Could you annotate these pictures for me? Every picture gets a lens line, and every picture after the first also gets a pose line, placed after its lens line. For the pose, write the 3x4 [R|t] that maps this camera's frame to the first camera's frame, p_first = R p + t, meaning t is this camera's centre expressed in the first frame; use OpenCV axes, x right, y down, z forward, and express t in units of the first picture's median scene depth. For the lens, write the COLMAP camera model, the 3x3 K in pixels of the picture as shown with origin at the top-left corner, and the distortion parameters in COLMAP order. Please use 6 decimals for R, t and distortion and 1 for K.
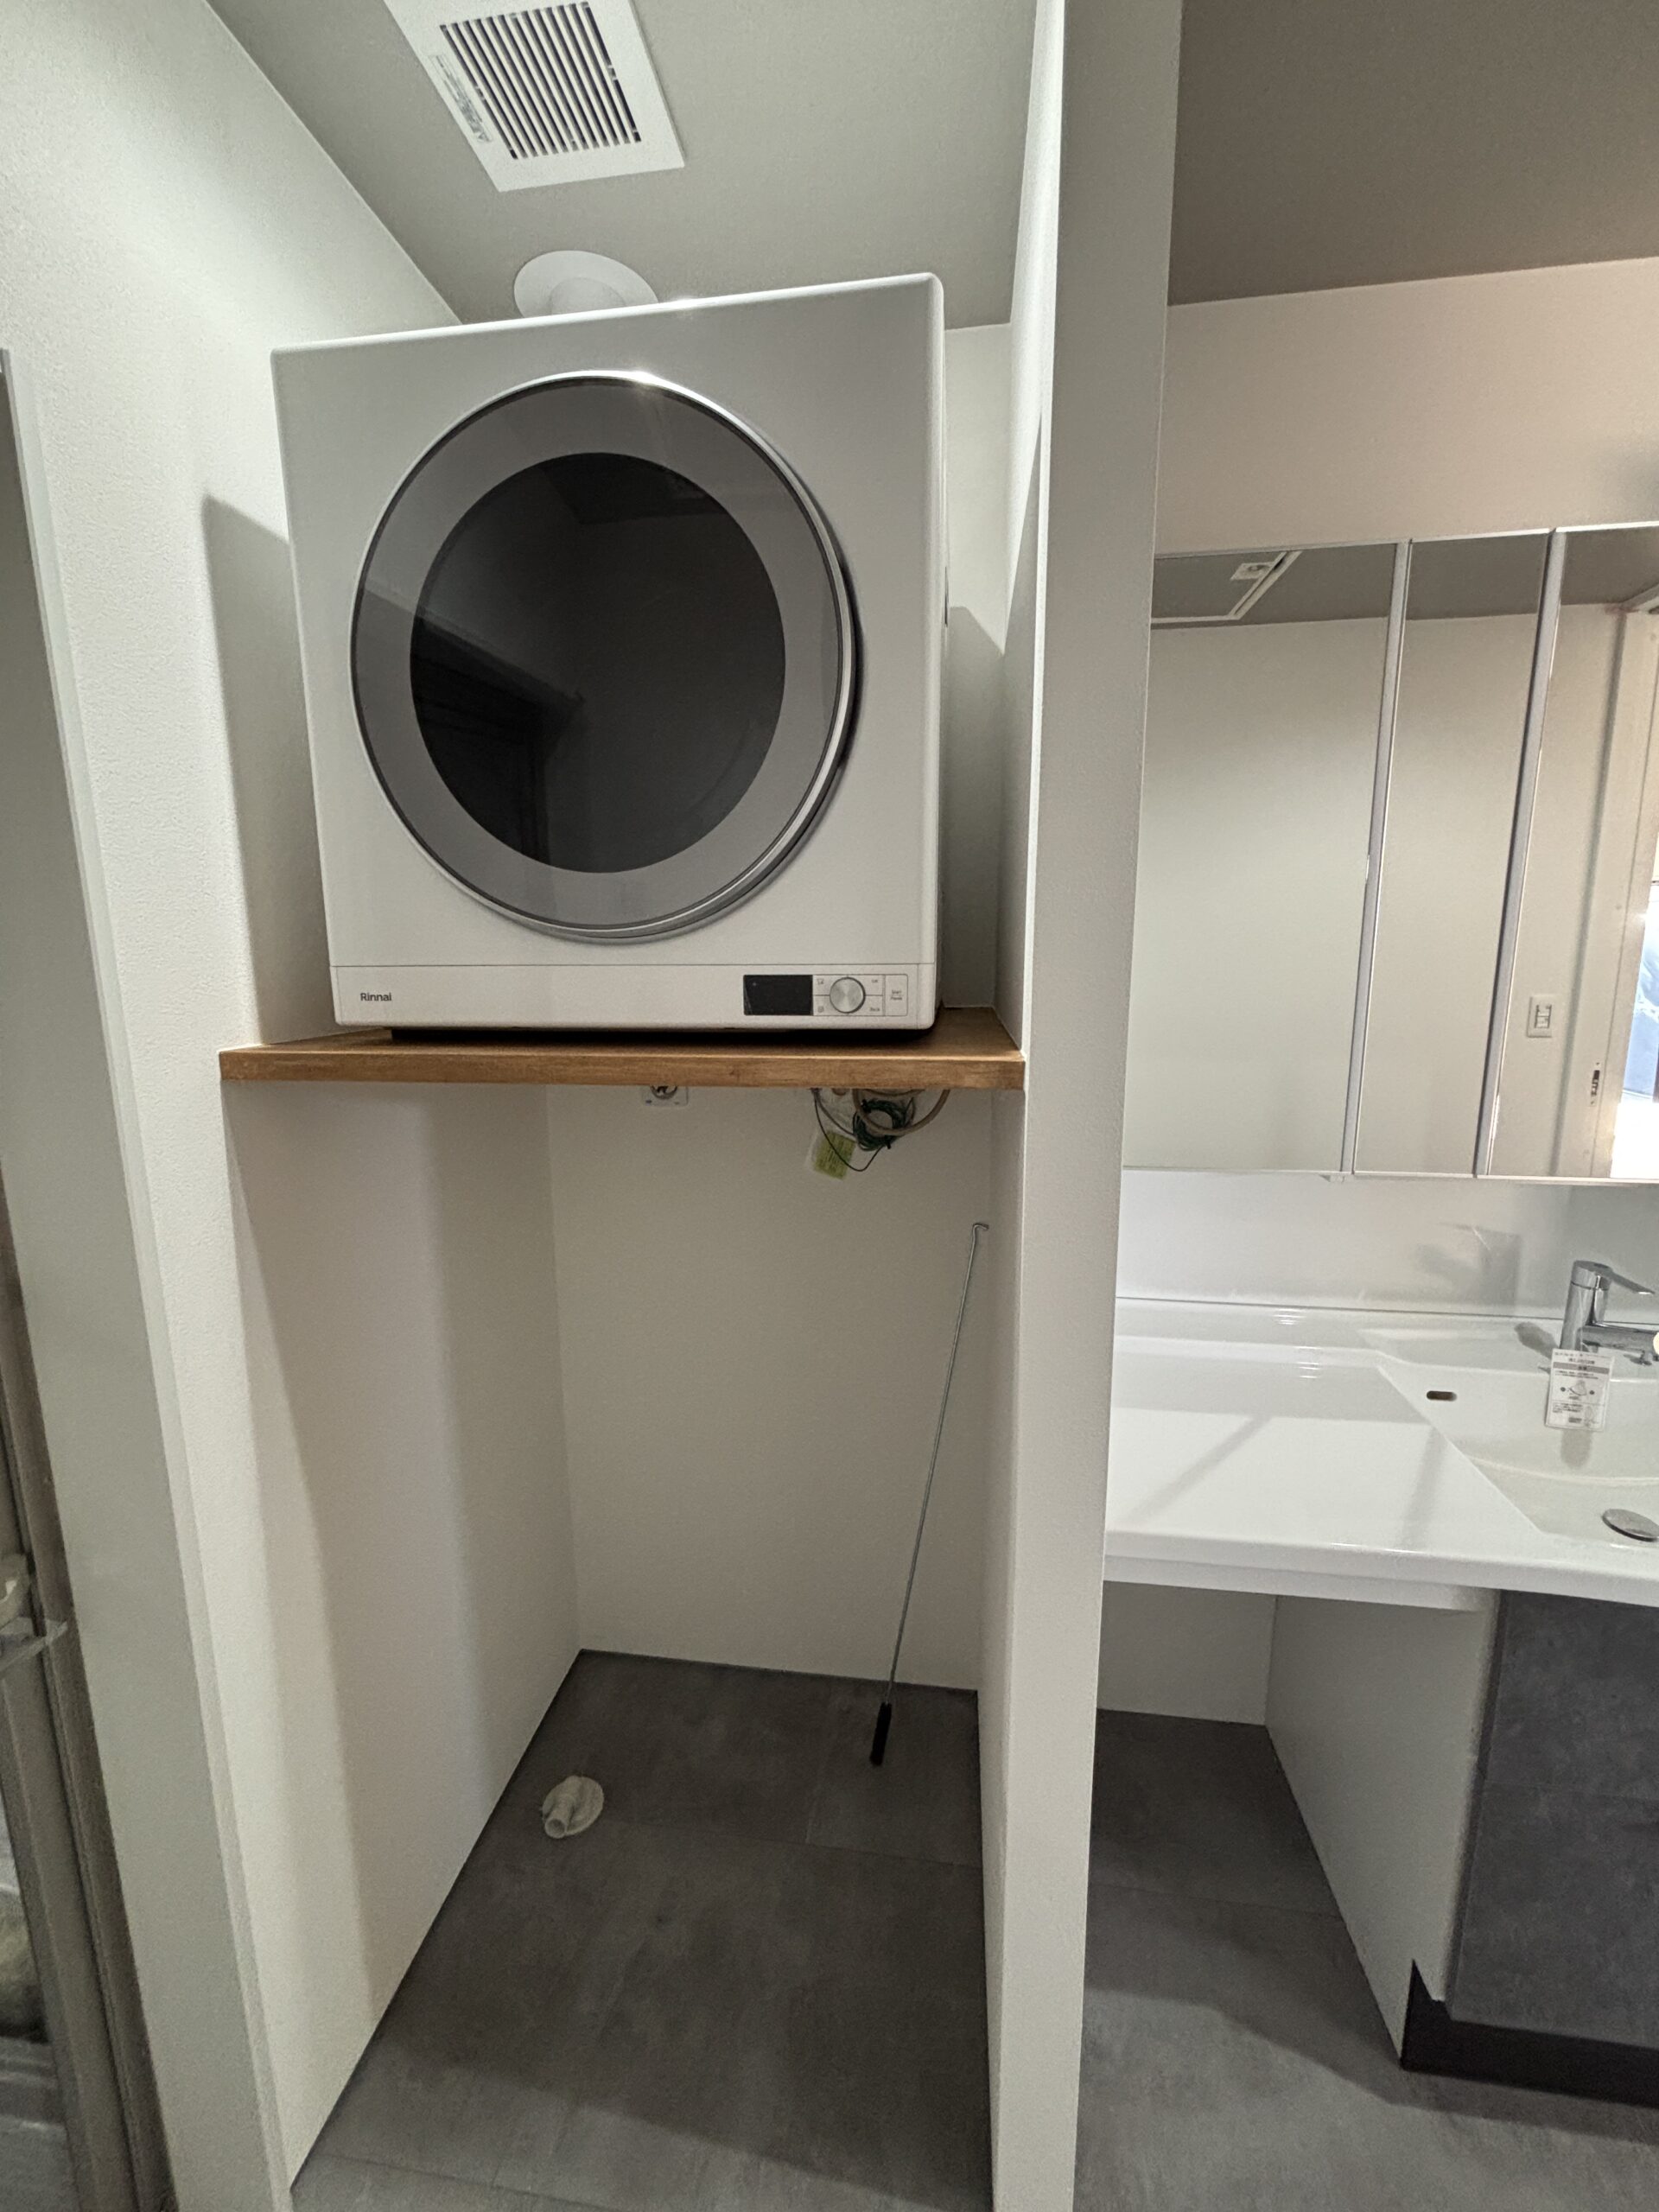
lens RADIAL K [[866.1, 0, 829.5], [0, 866.1, 1106.0], [0, 0, 1]] dist [-0.002172, -0.000143]
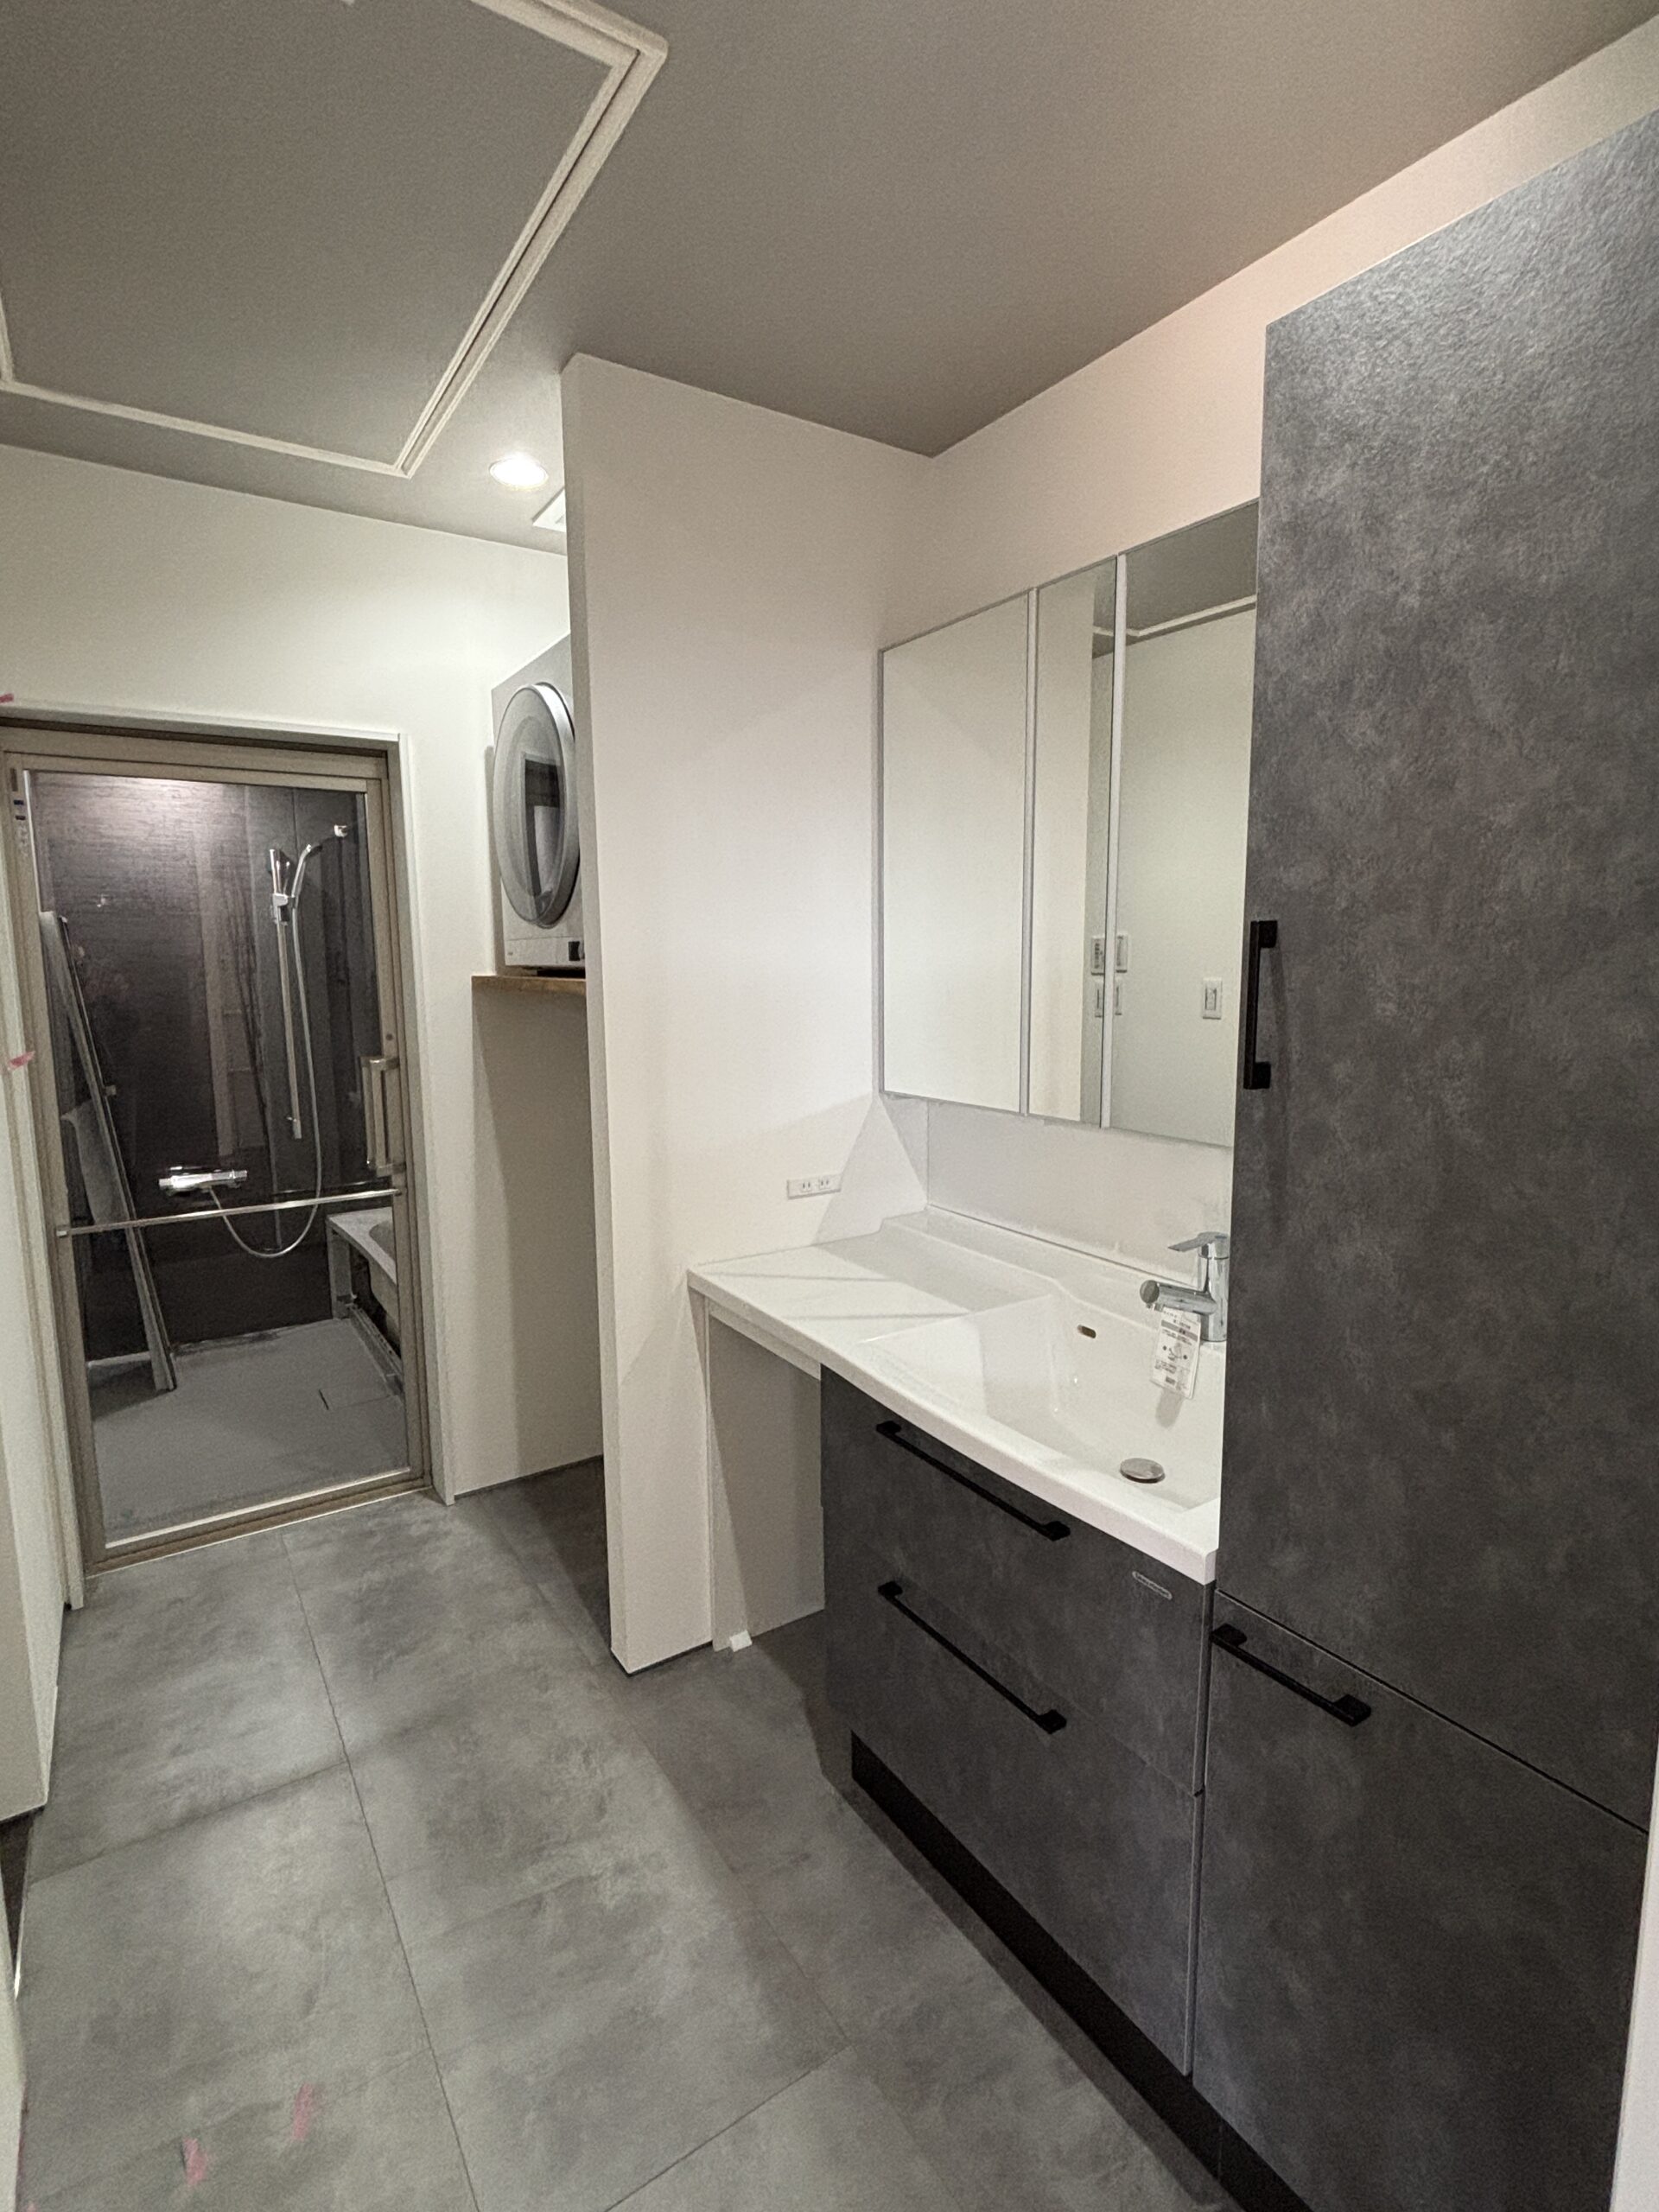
lens RADIAL K [[1095.7, 0, 829.5], [0, 1095.7, 1106.0], [0, 0, 1]] dist [0.012468, -0.000334]
pose [[0.652706, 0.106032, -0.750154, 1.702176], [-0.114791, 0.992567, 0.040417, 0.043677], [0.748864, 0.059731, 0.660026, -0.179465]]
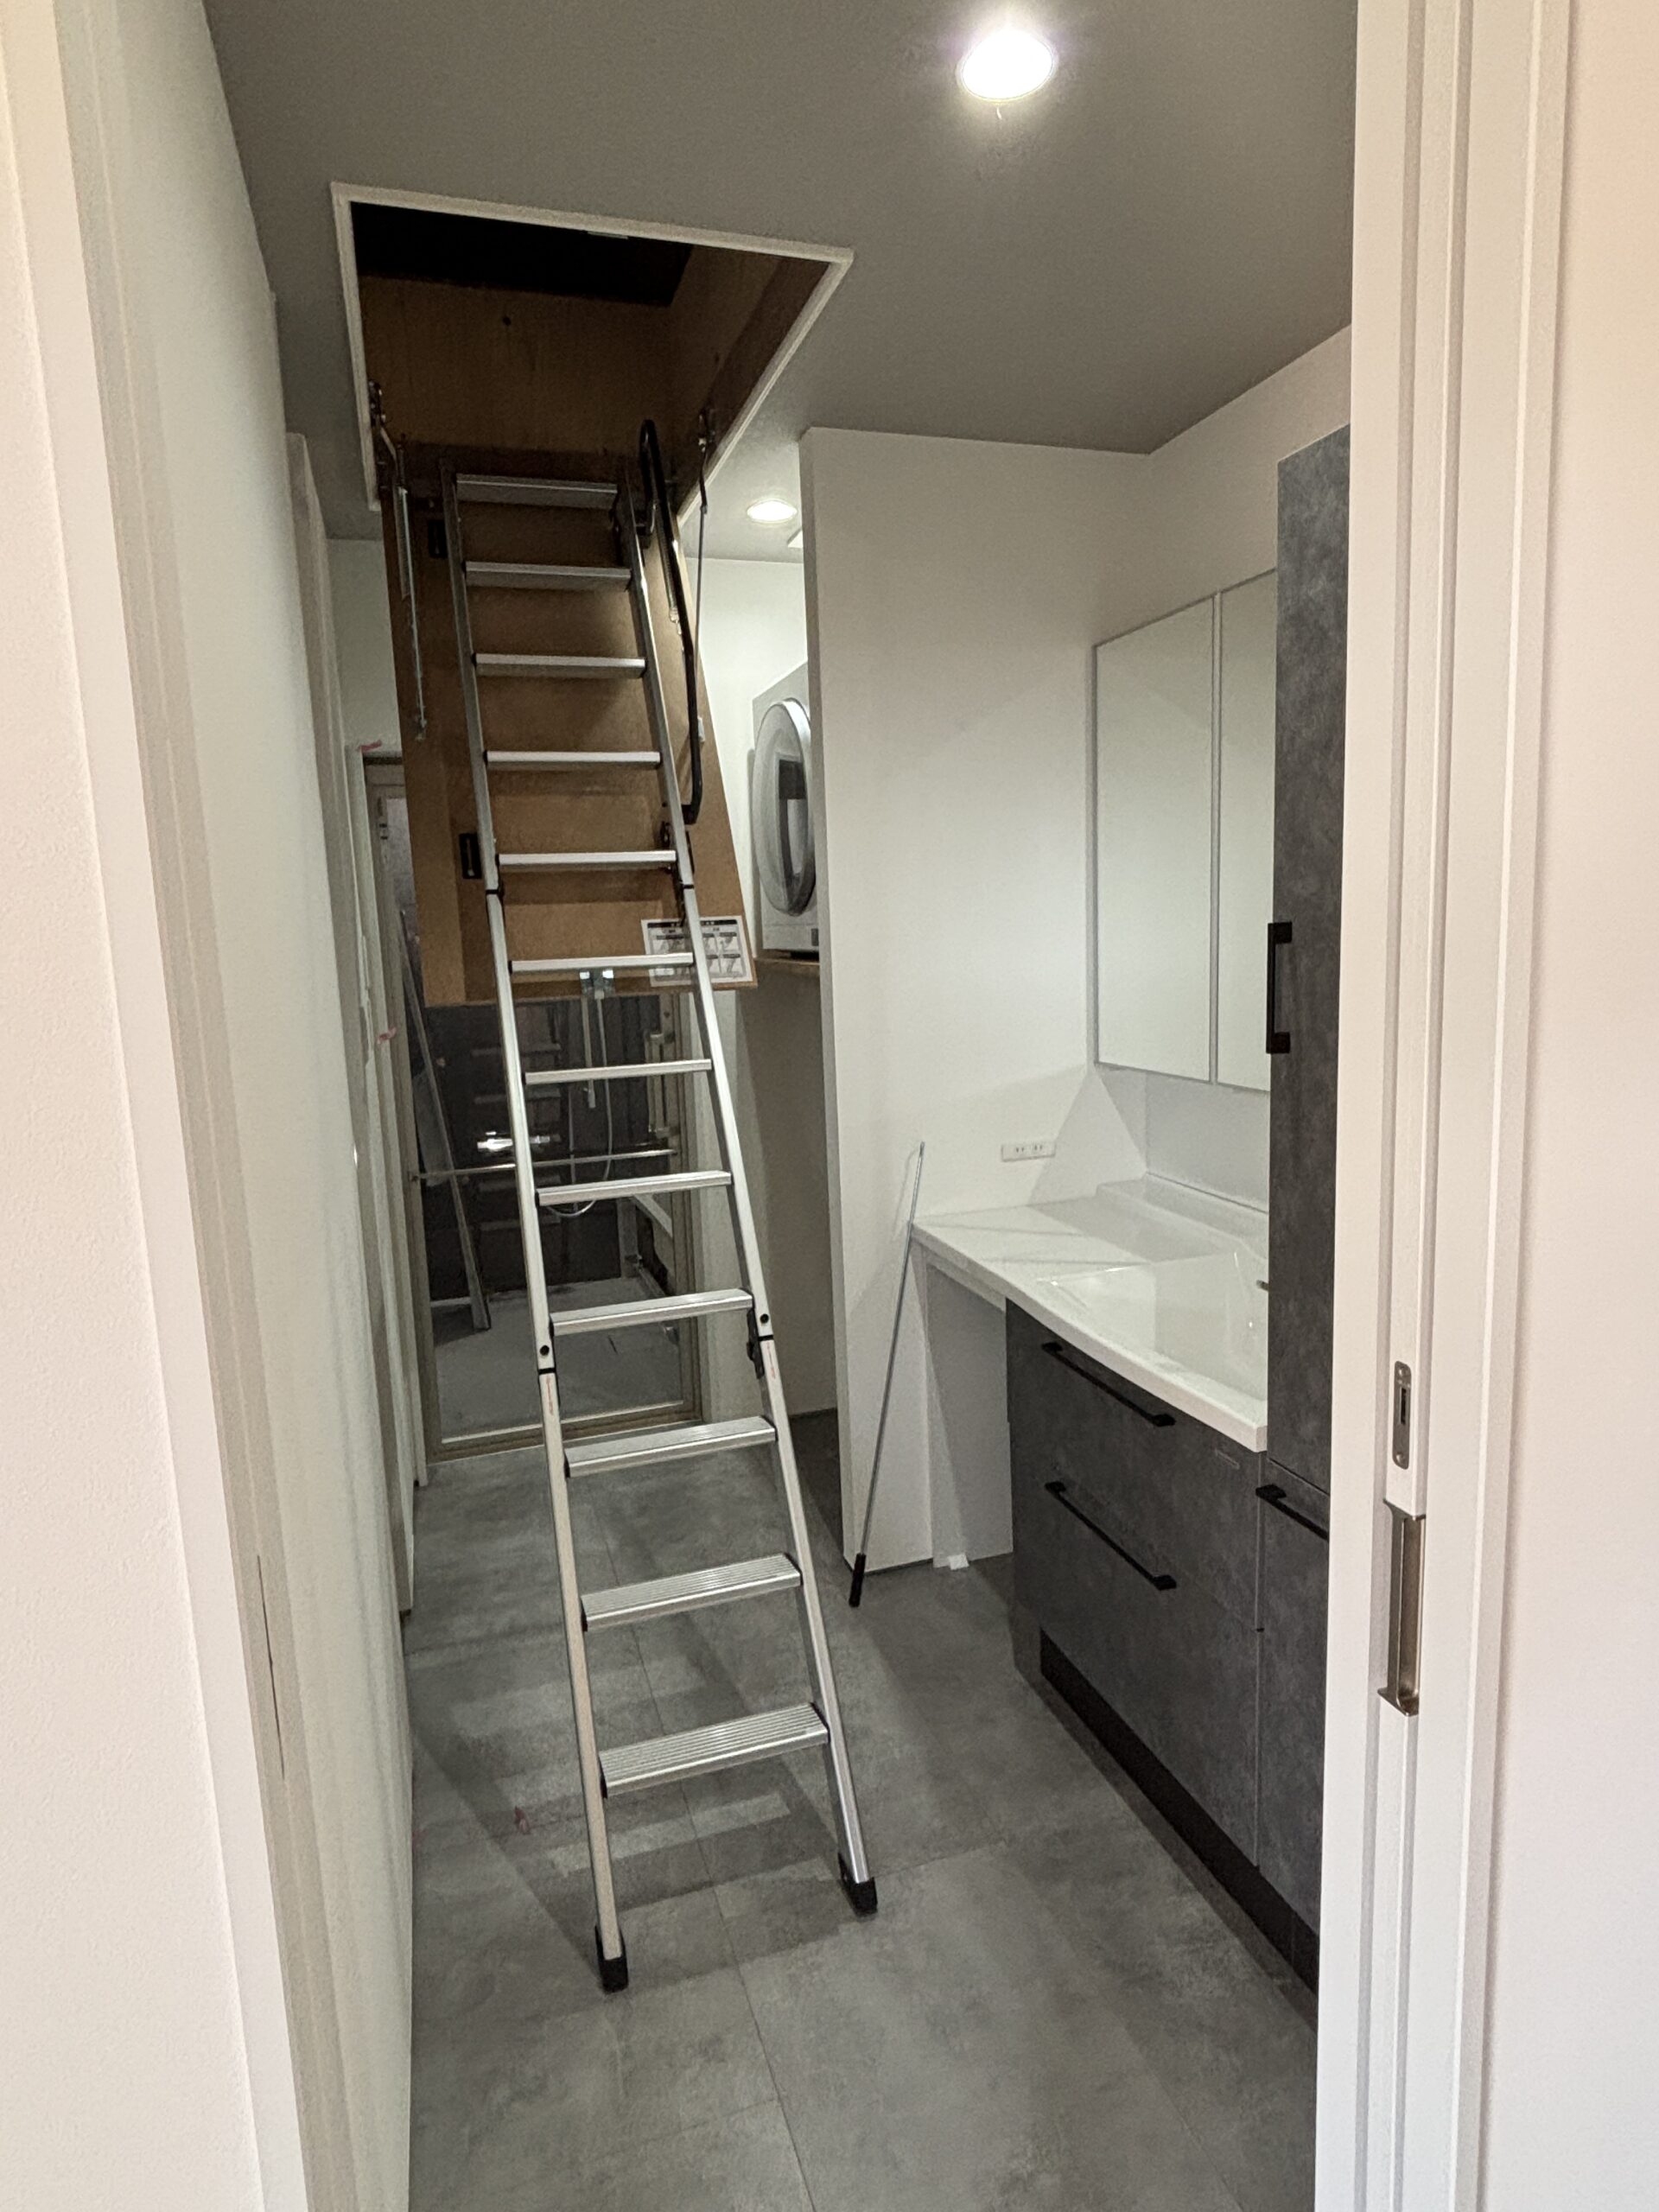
lens RADIAL K [[1222.6, 0, 829.5], [0, 1222.6, 1106.0], [0, 0, 1]] dist [0.060277, -0.000002]
pose [[0.439098, 0.124353, -0.889792, 2.157137], [-0.107532, 0.990530, 0.085366, 0.023058], [0.891981, 0.058197, 0.448311, -0.306755]]
